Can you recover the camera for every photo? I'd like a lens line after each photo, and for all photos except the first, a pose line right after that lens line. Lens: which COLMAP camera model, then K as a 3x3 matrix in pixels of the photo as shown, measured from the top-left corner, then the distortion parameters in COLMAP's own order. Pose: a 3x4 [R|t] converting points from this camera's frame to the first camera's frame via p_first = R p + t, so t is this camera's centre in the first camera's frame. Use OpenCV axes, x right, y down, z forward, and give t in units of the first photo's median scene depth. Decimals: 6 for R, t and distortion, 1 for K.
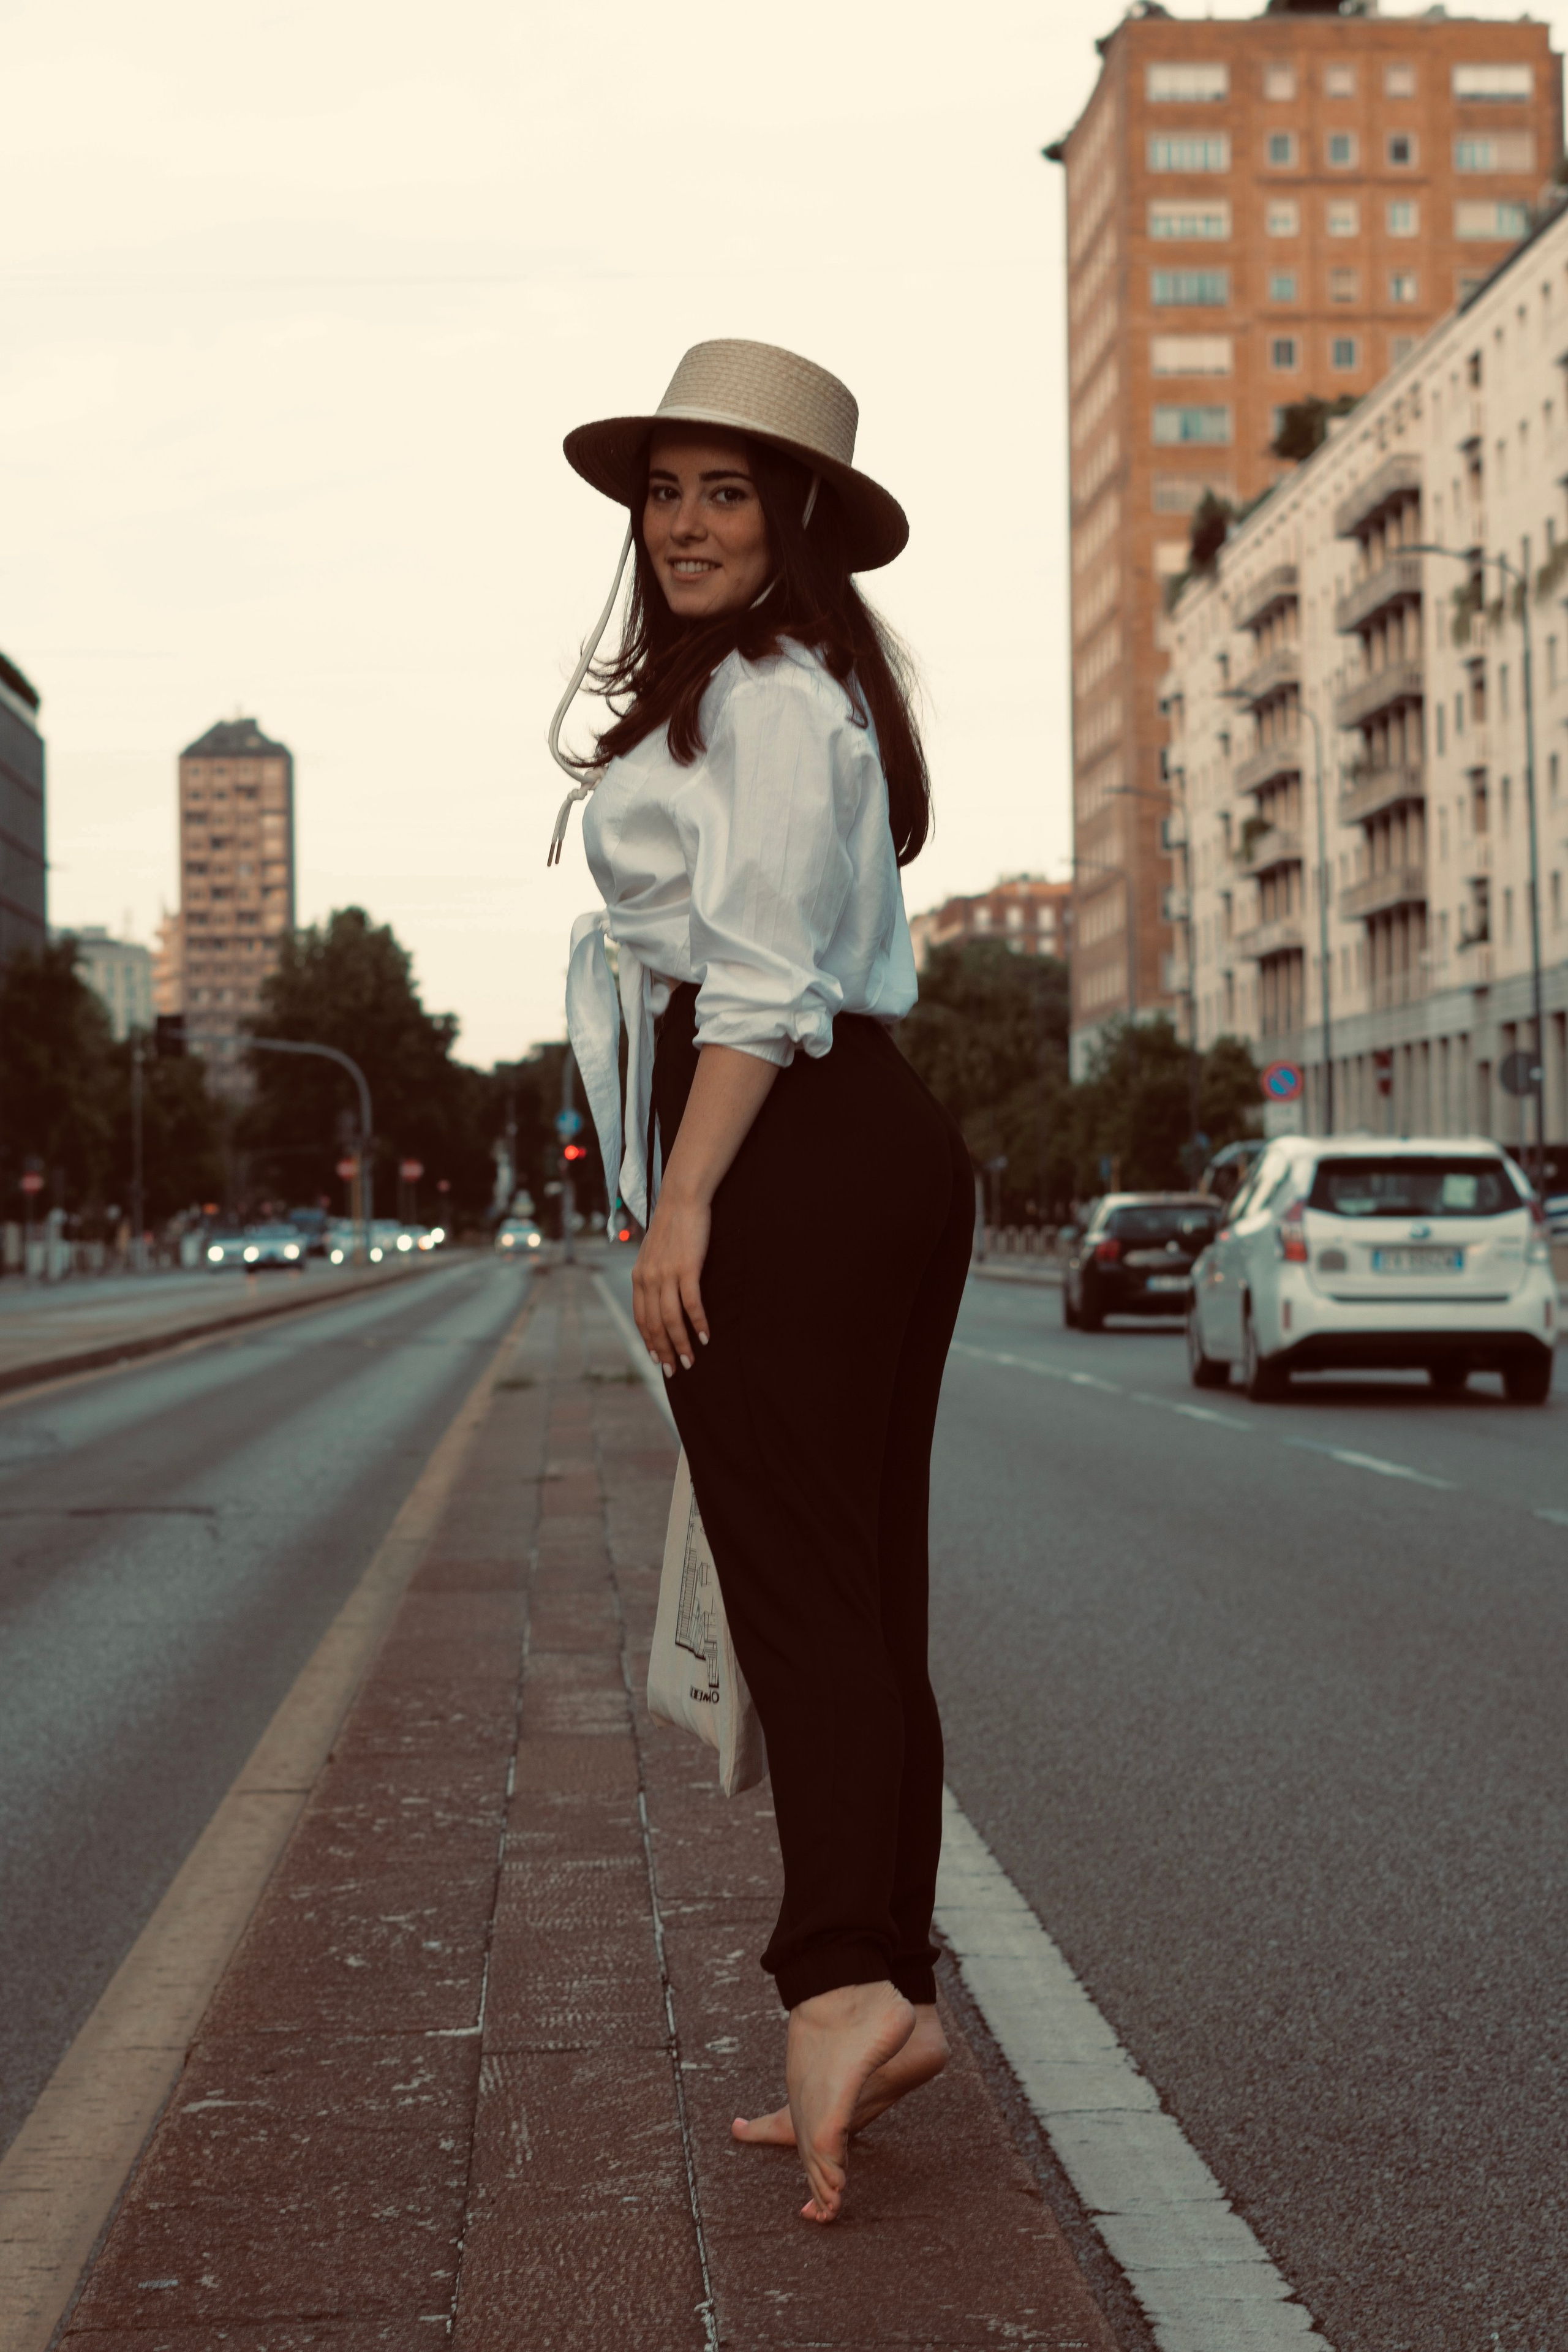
lens RADIAL K [[4957.9, 0, 784.0], [0, 4957.9, 1176.0], [0, 0, 1]] dist [-0.021780, -0.059565]
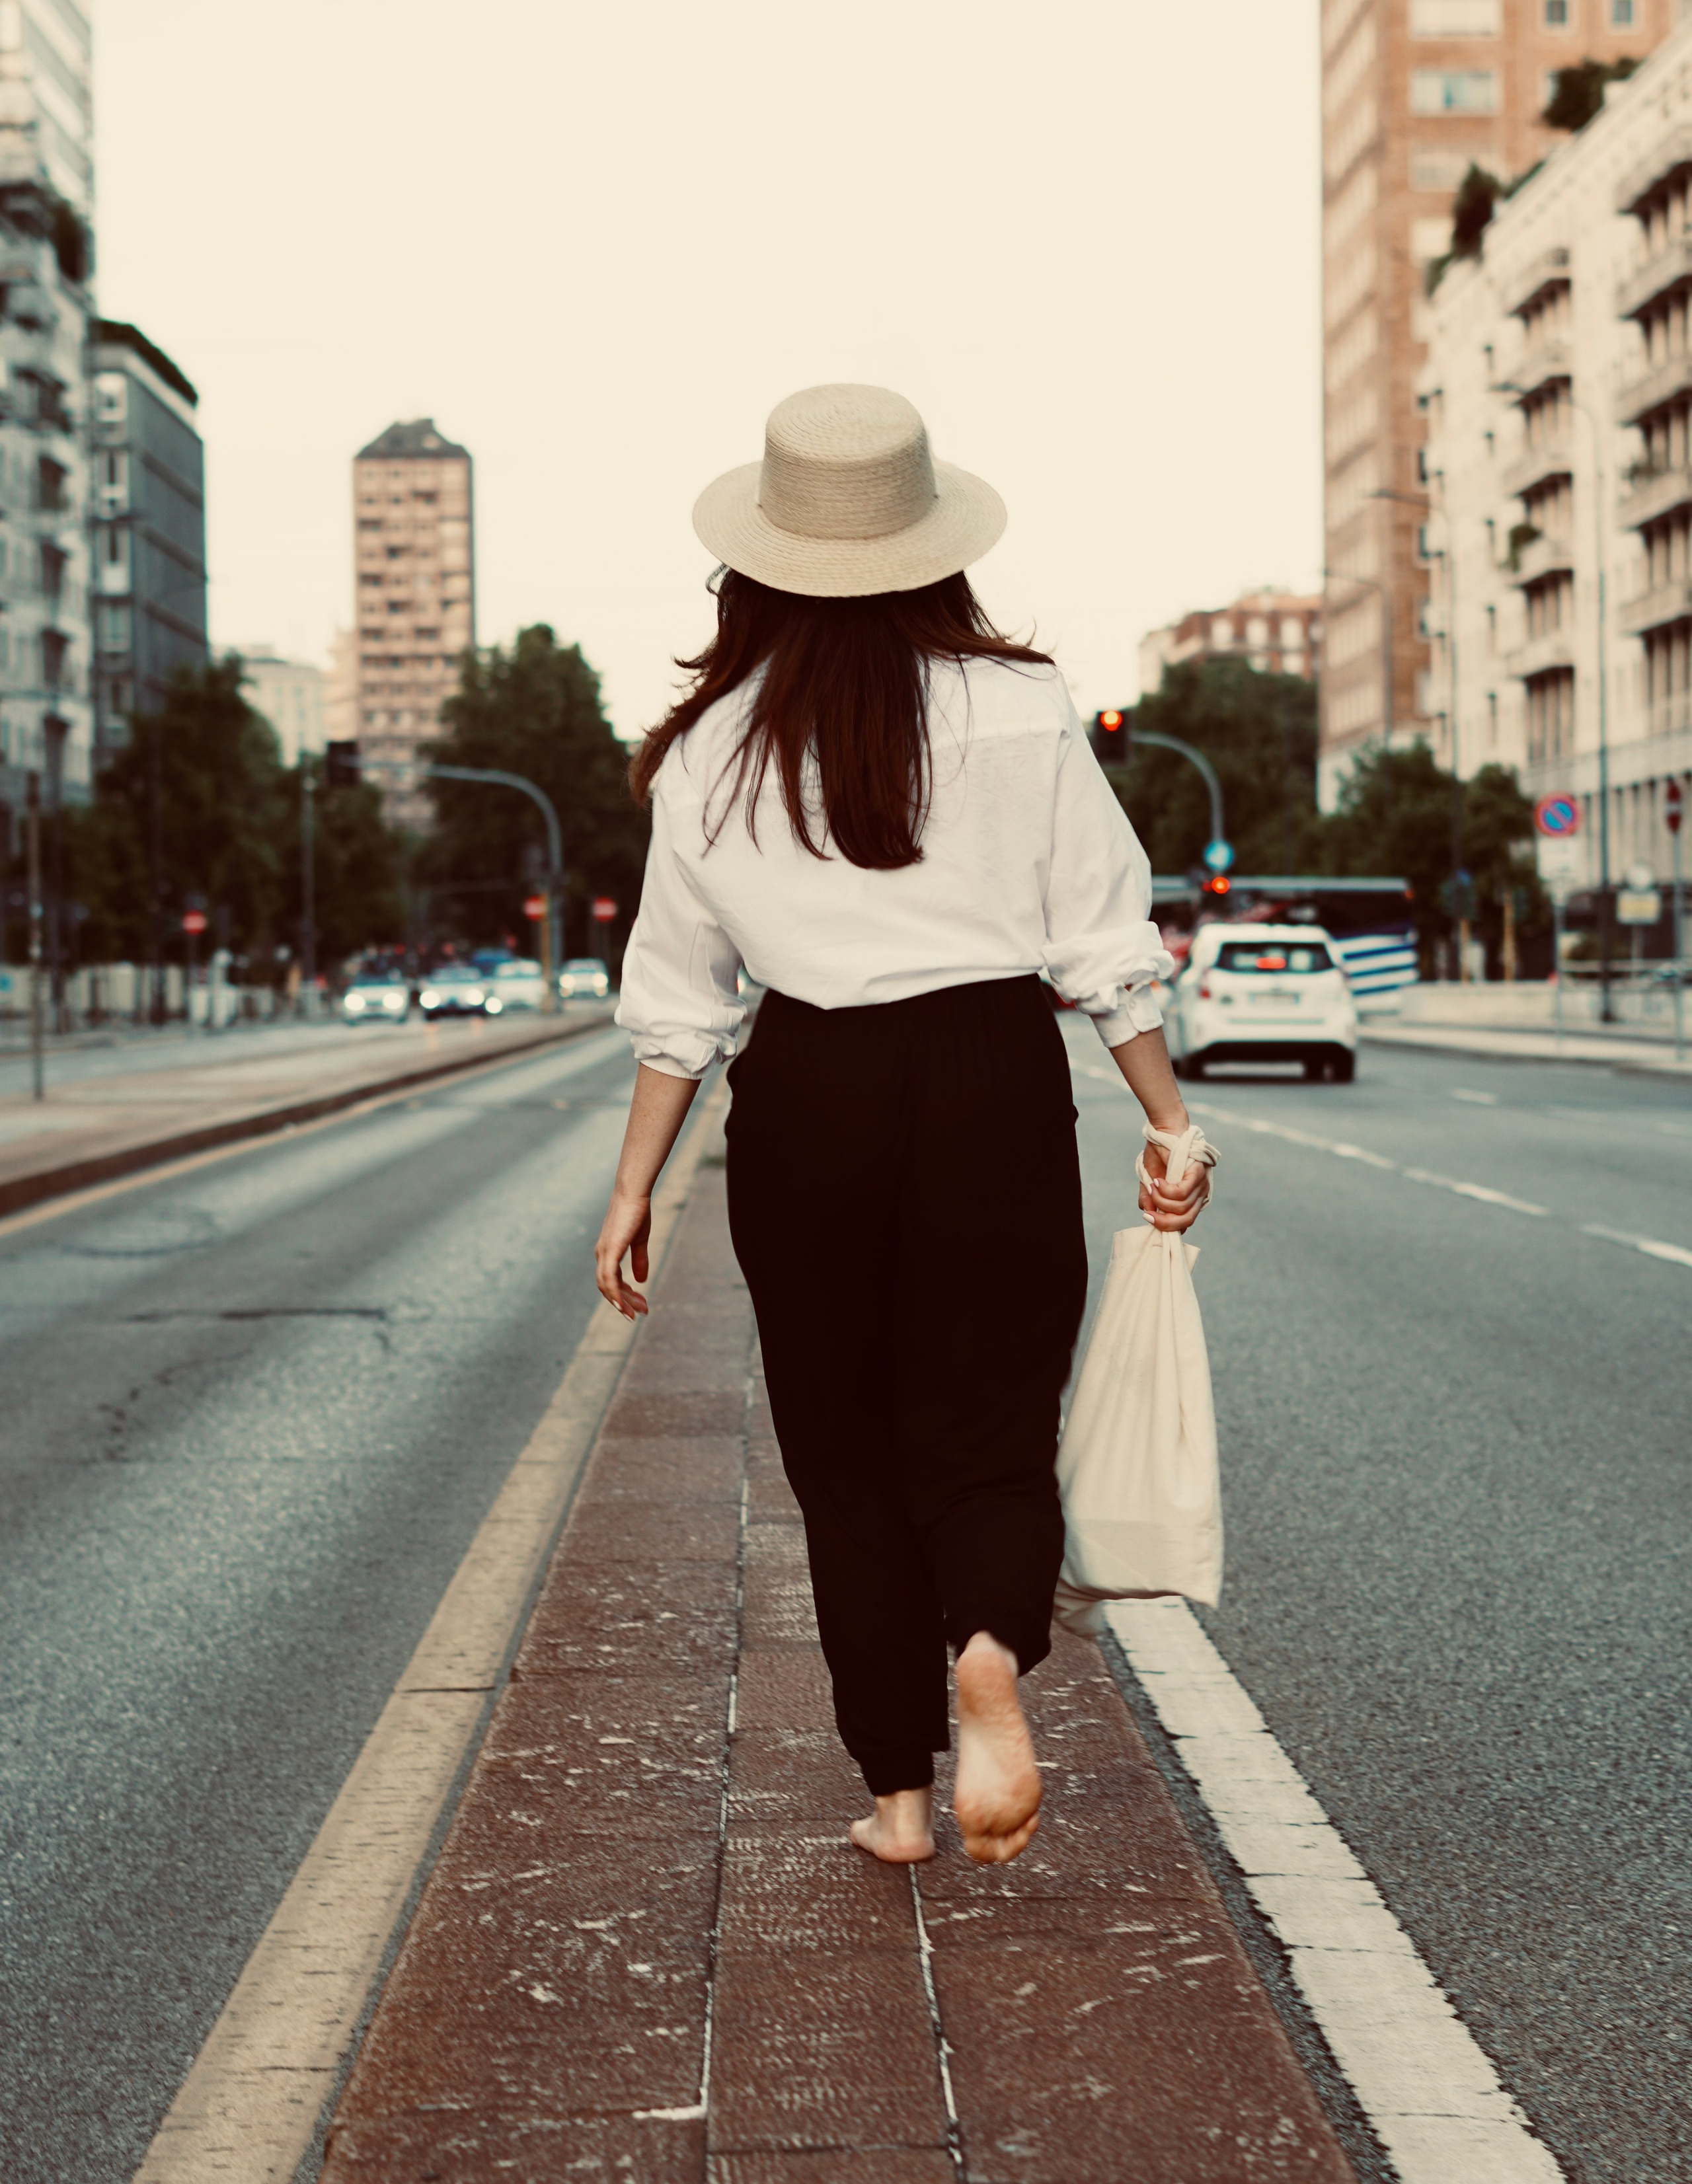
lens RADIAL K [[4510.5, 0, 846.0], [0, 4510.5, 1092.0], [0, 0, 1]] dist [0.001704, -0.176693]
pose [[0.999798, 0.001049, -0.020093, -0.018322], [0.000076, 0.998434, 0.055938, -0.019609], [0.020121, -0.055928, 0.998232, 0.222218]]
